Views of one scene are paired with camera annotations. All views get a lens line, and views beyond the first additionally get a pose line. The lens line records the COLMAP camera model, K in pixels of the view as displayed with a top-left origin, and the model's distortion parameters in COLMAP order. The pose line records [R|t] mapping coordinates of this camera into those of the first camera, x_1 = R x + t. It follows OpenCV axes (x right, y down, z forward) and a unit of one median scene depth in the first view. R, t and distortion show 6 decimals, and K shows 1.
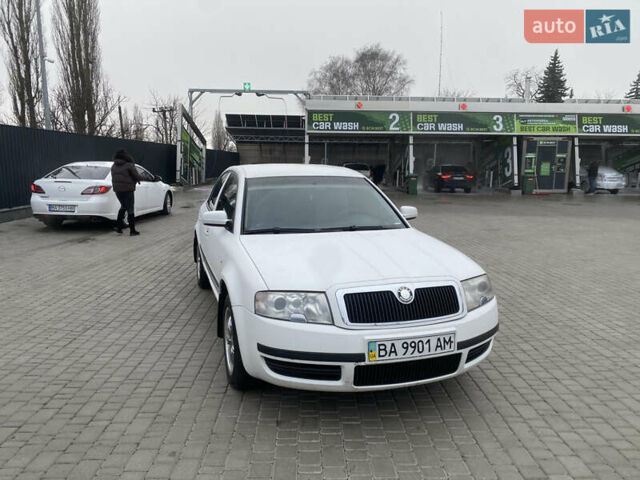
lens RADIAL K [[488.4, 0, 320.0], [0, 488.4, 240.0], [0, 0, 1]] dist [0.017289, -0.010272]
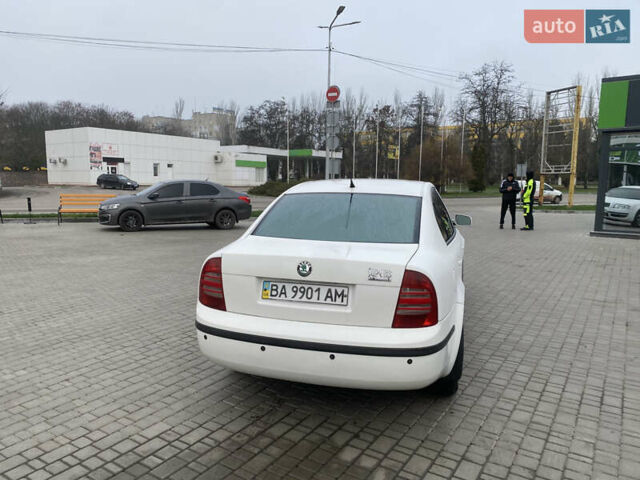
lens RADIAL K [[486.3, 0, 316.3], [0, 486.3, 241.9], [0, 0, 1]] dist [0.042037, -0.049081]
pose [[-0.824784, -0.086730, 0.558757, -0.107096], [0.069028, 0.965332, 0.251732, -0.059340], [-0.561218, 0.246194, -0.790204, 0.384785]]
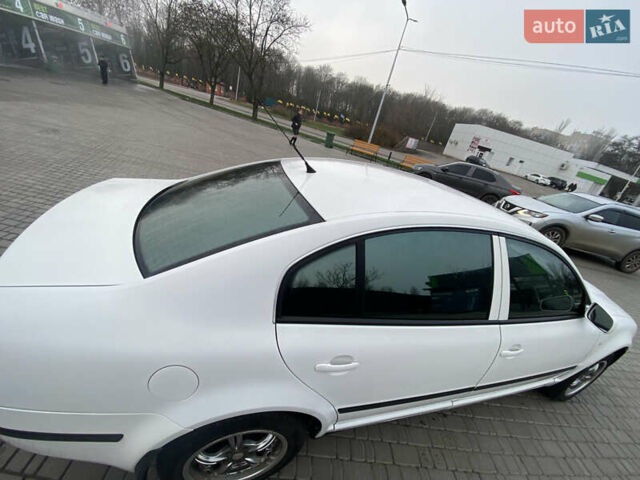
lens RADIAL K [[258.6, 0, 318.7], [0, 258.6, 240.3], [0, 0, 1]] dist [0.016526, -0.019137]
pose [[0.014139, -0.441147, 0.897323, -0.087216], [-0.091576, 0.893070, 0.440499, -0.047907], [-0.995698, -0.088402, -0.027772, 0.242168]]
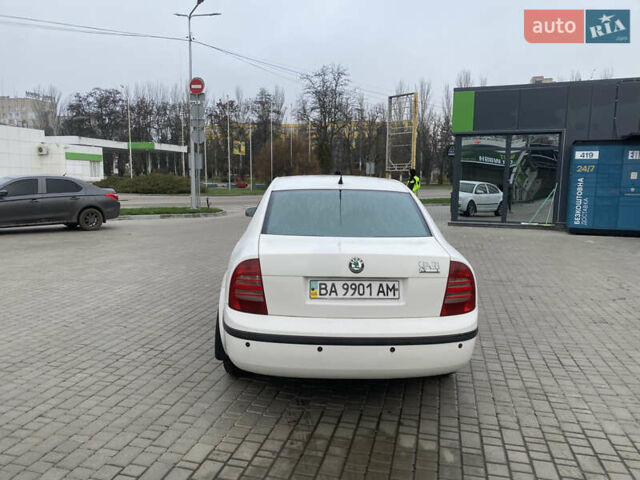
lens RADIAL K [[486.6, 0, 320.8], [0, 486.6, 241.9], [0, 0, 1]] dist [0.029489, -0.030634]
pose [[-0.962905, -0.054278, 0.264326, -0.062490], [0.021262, 0.961254, 0.274841, -0.061642], [-0.269003, 0.270266, -0.924442, 0.404459]]
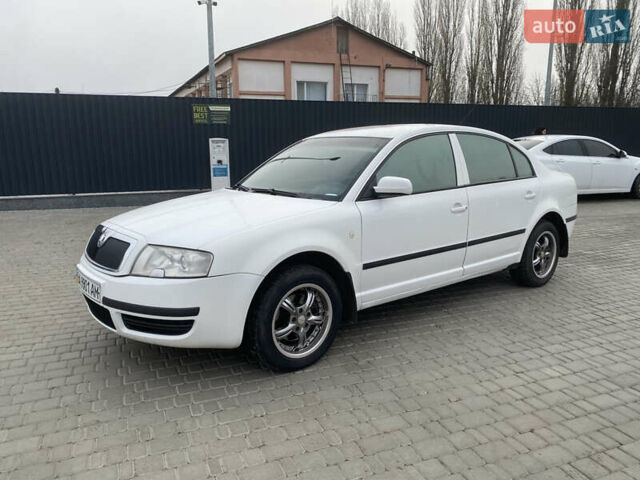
lens RADIAL K [[486.8, 0, 322.2], [0, 486.8, 243.2], [0, 0, 1]] dist [0.010578, -0.002342]
pose [[0.357913, 0.176563, -0.916910, 0.151655], [-0.136020, 0.981344, 0.135876, -0.010467], [0.923795, 0.076087, 0.375252, 0.119548]]
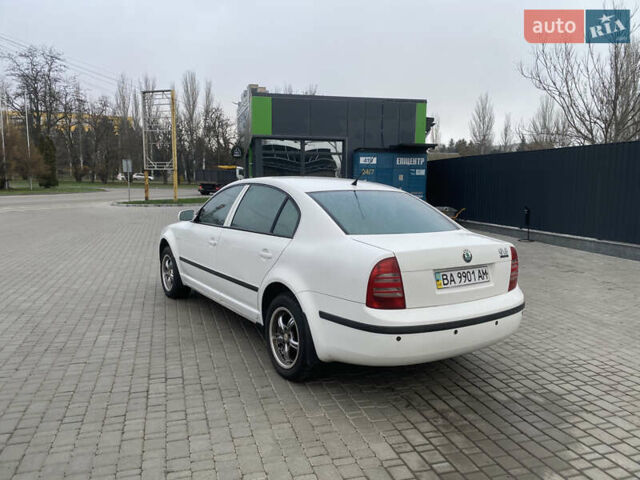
lens RADIAL K [[486.8, 0, 322.2], [0, 486.8, 243.2], [0, 0, 1]] dist [0.010578, -0.002342]
pose [[-0.961521, 0.011204, -0.274502, 0.035618], [-0.064809, 0.961719, 0.266264, -0.060843], [0.266977, 0.273809, -0.923987, 0.409296]]
